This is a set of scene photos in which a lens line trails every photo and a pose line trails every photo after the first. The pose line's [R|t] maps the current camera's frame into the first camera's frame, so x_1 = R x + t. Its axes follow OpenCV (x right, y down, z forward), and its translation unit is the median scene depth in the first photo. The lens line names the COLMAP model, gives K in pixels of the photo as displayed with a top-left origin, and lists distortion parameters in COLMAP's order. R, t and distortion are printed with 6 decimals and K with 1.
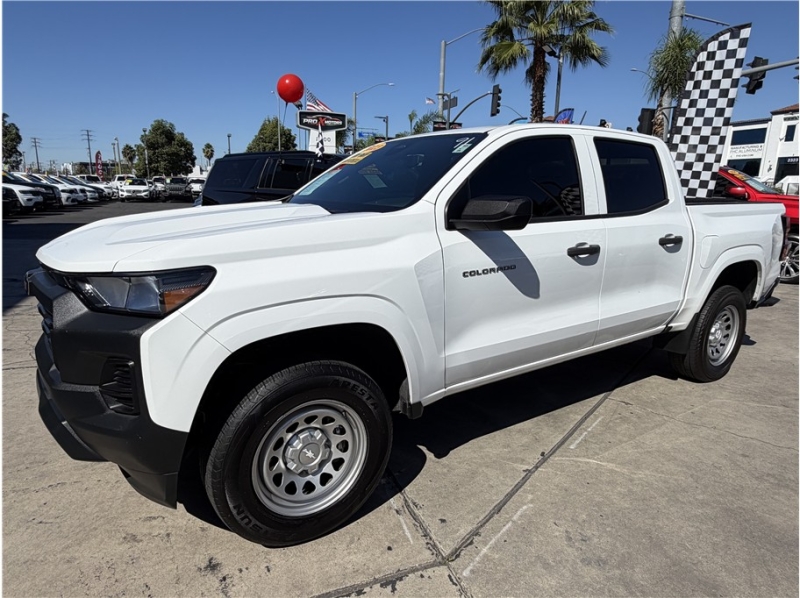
lens RADIAL K [[480.0, 0, 404.0], [0, 480.0, 305.1], [0, 0, 1]] dist [-0.000228, 0.001515]
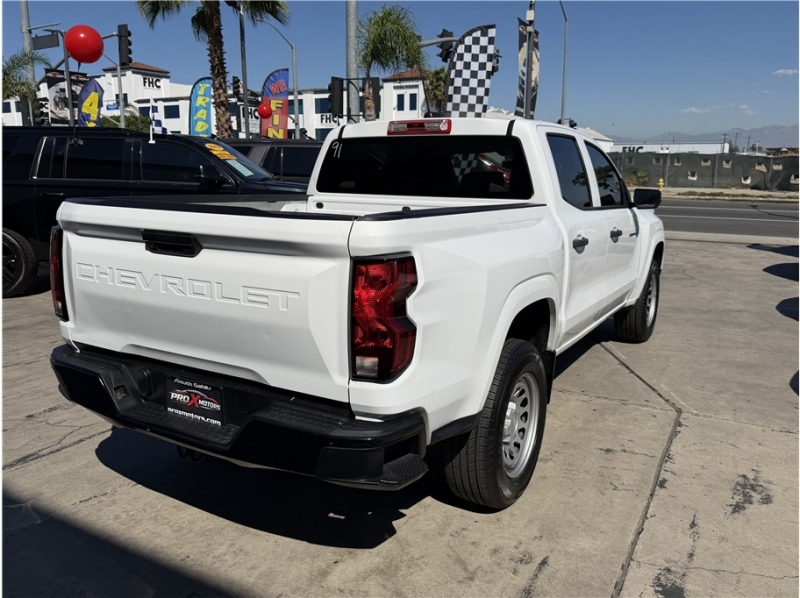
lens RADIAL K [[640.1, 0, 406.4], [0, 640.1, 301.6], [0, 0, 1]] dist [0.054989, -0.078251]
pose [[0.770422, -0.148478, 0.620004, -1.108694], [0.160990, 0.986294, 0.036149, -0.038631], [-0.616874, 0.071964, 0.783765, -0.103241]]
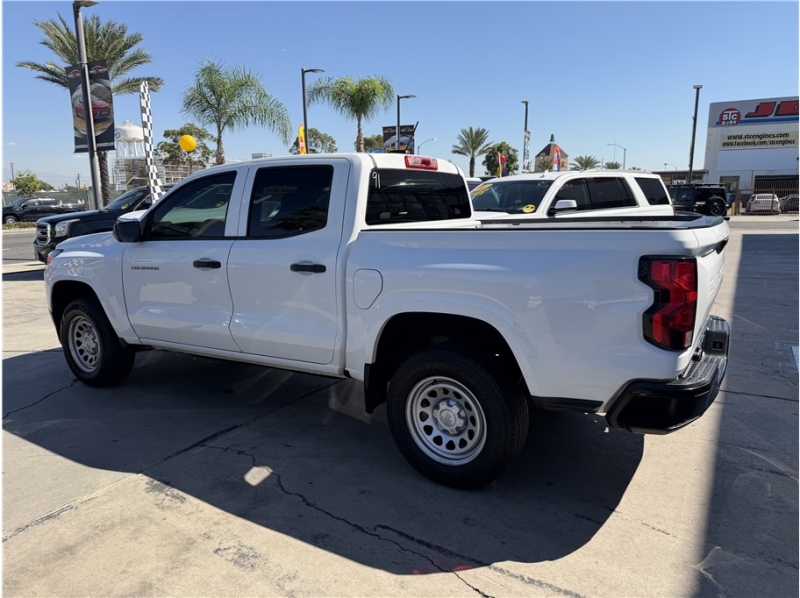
lens RADIAL K [[551.7, 0, 402.9], [0, 551.7, 304.8], [0, 0, 1]] dist [0.016971, -0.026630]
pose [[-0.605051, -0.165361, 0.778825, -1.258750], [0.183931, 0.922704, 0.338801, -0.415296], [-0.774650, 0.348242, -0.527868, 1.457852]]
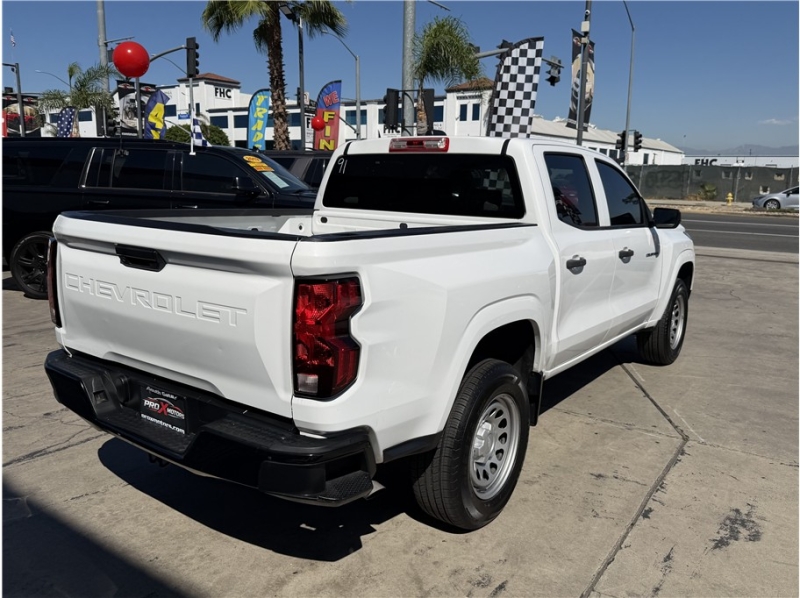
lens RADIAL K [[640.1, 0, 409.5], [0, 640.1, 307.7], [0, 0, 1]] dist [0.054989, -0.078251]
pose [[0.826258, -0.120837, 0.550178, -1.021683], [0.133099, 0.990944, 0.017754, -0.033026], [-0.547341, 0.058558, 0.834859, -0.176066]]
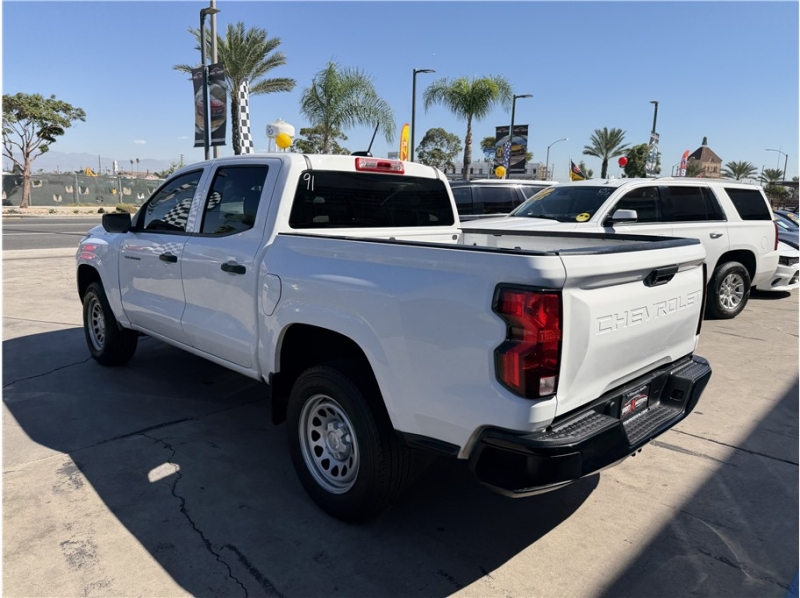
lens RADIAL K [[551.7, 0, 405.8], [0, 551.7, 296.0], [0, 0, 1]] dist [0.016971, -0.026630]
pose [[-0.411493, -0.194398, 0.890440, -1.375759], [0.178204, 0.940970, 0.287782, -0.354687], [-0.893821, 0.277100, -0.352560, 1.135605]]
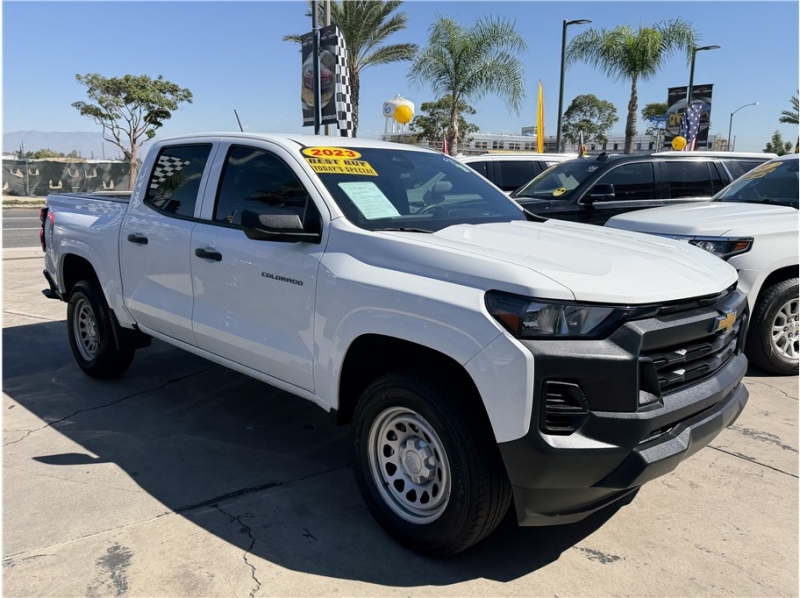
lens RADIAL K [[645.0, 0, 409.6], [0, 645.0, 291.0], [0, 0, 1]] dist [0.043776, -0.067599]
pose [[-0.222561, -0.191400, 0.955946, -1.136593], [0.212132, 0.947538, 0.239105, -0.331488], [-0.951560, 0.256002, -0.170283, 1.105434]]
